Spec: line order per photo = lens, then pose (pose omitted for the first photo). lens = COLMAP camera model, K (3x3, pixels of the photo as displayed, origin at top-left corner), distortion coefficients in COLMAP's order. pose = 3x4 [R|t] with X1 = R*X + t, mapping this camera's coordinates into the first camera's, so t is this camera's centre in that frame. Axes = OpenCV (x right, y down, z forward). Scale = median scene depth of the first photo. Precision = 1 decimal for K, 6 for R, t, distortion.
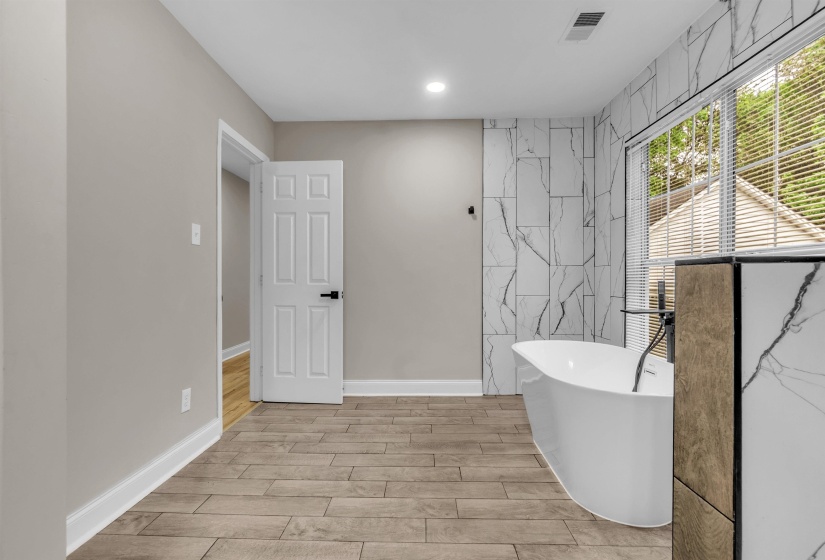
lens RADIAL K [[394.0, 0, 408.6], [0, 394.0, 278.6], [0, 0, 1]] dist [-0.013487, 0.000259]
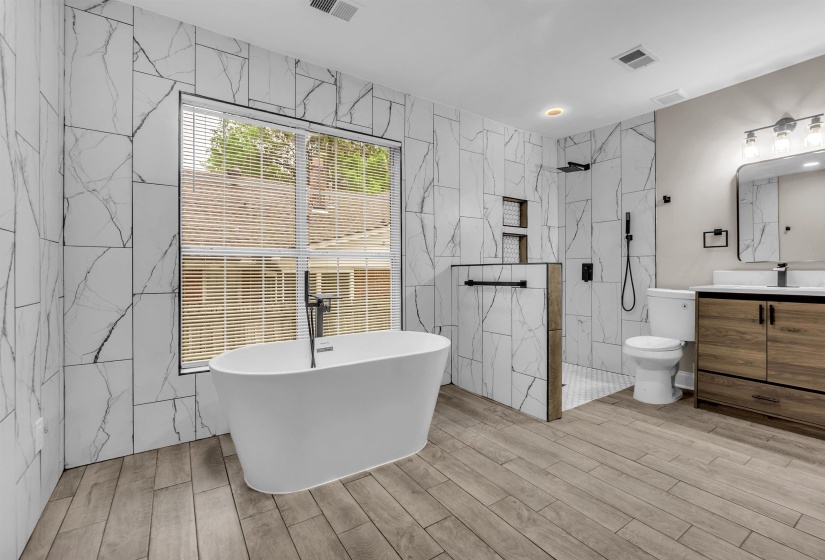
lens RADIAL K [[362.1, 0, 407.8], [0, 362.1, 274.0], [0, 0, 1]] dist [-0.000079, 0.000196]
pose [[-0.585220, -0.011146, 0.810798, -0.439800], [0.002071, 0.999882, 0.015240, -0.004549], [-0.810872, 0.010597, -0.585127, 1.574109]]
